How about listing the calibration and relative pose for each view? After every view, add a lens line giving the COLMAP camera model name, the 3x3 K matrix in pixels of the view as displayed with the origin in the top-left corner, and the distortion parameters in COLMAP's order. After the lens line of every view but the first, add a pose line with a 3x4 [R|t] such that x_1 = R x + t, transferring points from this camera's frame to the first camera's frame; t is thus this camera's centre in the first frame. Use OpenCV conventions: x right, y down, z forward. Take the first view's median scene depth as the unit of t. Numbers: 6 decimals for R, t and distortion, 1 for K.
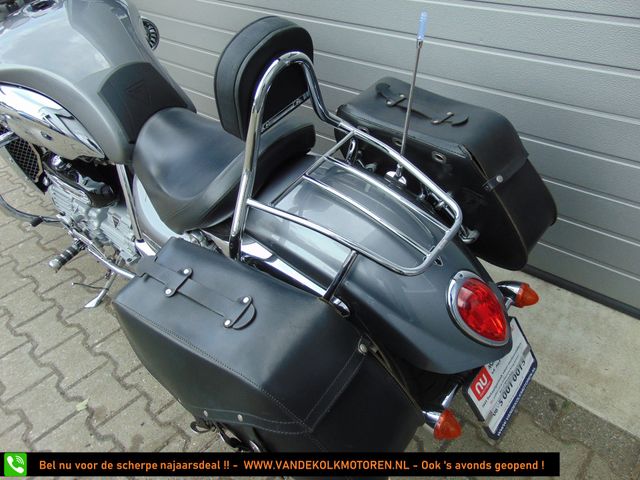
lens RADIAL K [[479.1, 0, 318.3], [0, 479.1, 239.7], [0, 0, 1]] dist [-0.024500, 0.060786]
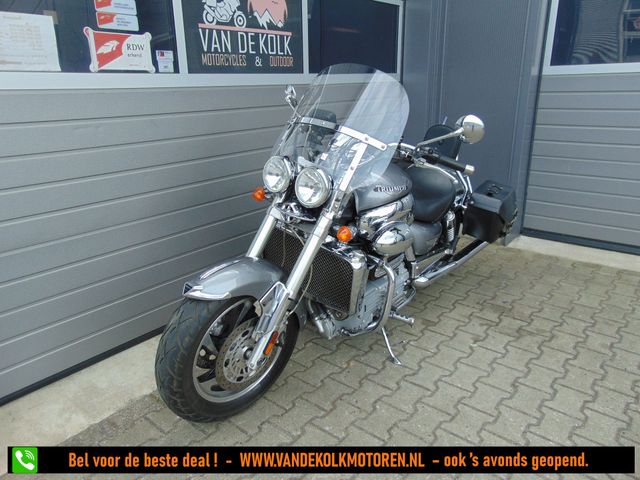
lens RADIAL K [[479.1, 0, 319.9], [0, 479.1, 241.2], [0, 0, 1]] dist [-0.024500, 0.060786]
pose [[-0.047678, -0.286227, 0.956975, -2.015543], [0.622641, 0.740635, 0.252541, -0.713166], [-0.781053, 0.607893, 0.142904, 0.966550]]
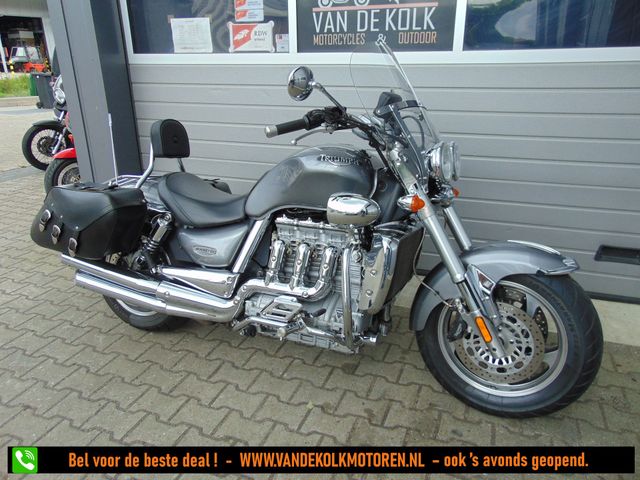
lens RADIAL K [[479.1, 0, 320.7], [0, 479.1, 240.1], [0, 0, 1]] dist [-0.024500, 0.060786]
pose [[0.935638, -0.095969, 0.339664, -0.882977], [0.193483, 0.944311, -0.266160, 0.272516], [-0.295206, 0.314748, 0.902101, -0.368821]]
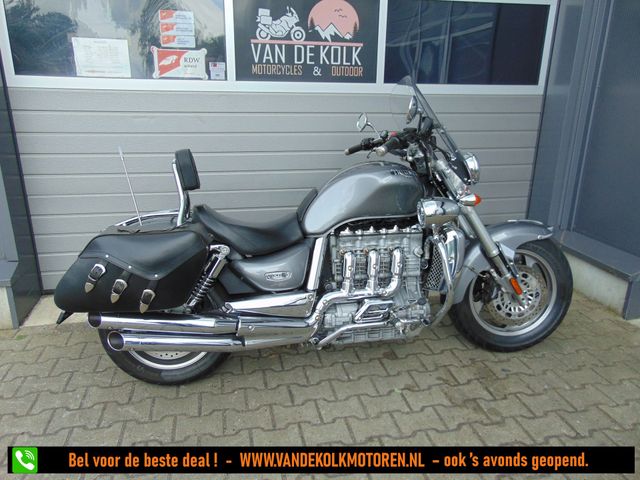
lens RADIAL K [[479.1, 0, 320.3], [0, 479.1, 239.1], [0, 0, 1]] dist [-0.024500, 0.060786]
pose [[0.588658, -0.202247, 0.782674, -1.740612], [0.466246, 0.875874, -0.124338, -0.001501], [-0.660376, 0.438111, 0.609887, 0.026120]]
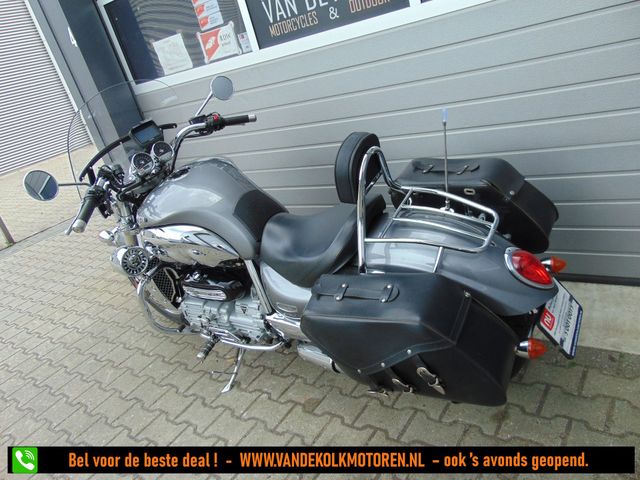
lens RADIAL K [[479.1, 0, 319.7], [0, 479.1, 241.0], [0, 0, 1]] dist [-0.024500, 0.060786]
pose [[0.969783, -0.243797, 0.009159, -0.195389], [0.237836, 0.936375, -0.258141, 0.189192], [0.054357, 0.252519, 0.966064, -0.346909]]
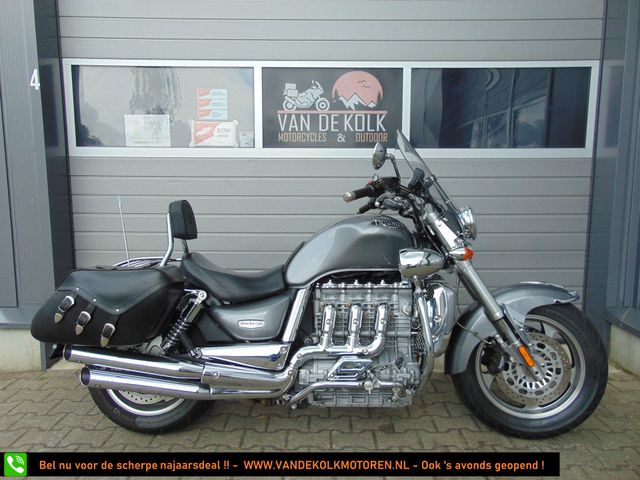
lens RADIAL K [[479.1, 0, 320.7], [0, 479.1, 240.4], [0, 0, 1]] dist [-0.024500, 0.060786]
pose [[0.746456, -0.048081, 0.663696, -1.485009], [0.384030, 0.845657, -0.370654, 0.244865], [-0.543438, 0.531556, 0.649710, -0.117916]]
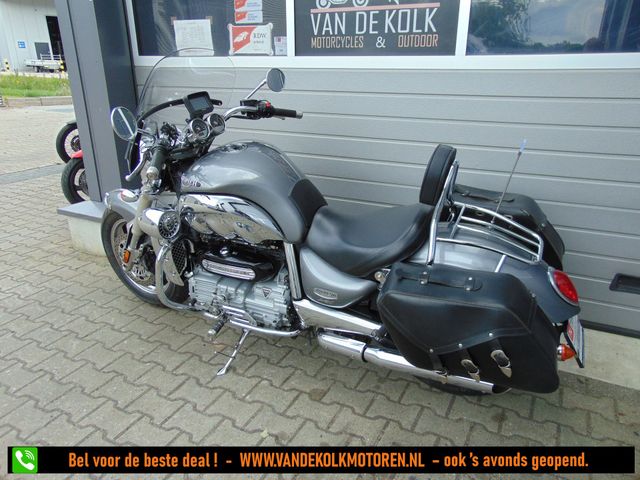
lens RADIAL K [[479.1, 0, 320.2], [0, 479.1, 240.8], [0, 0, 1]] dist [-0.024500, 0.060786]
pose [[0.966817, -0.054403, 0.249611, -0.641941], [0.126563, 0.950731, -0.283004, 0.239421], [-0.221916, 0.305205, 0.926069, -0.352252]]
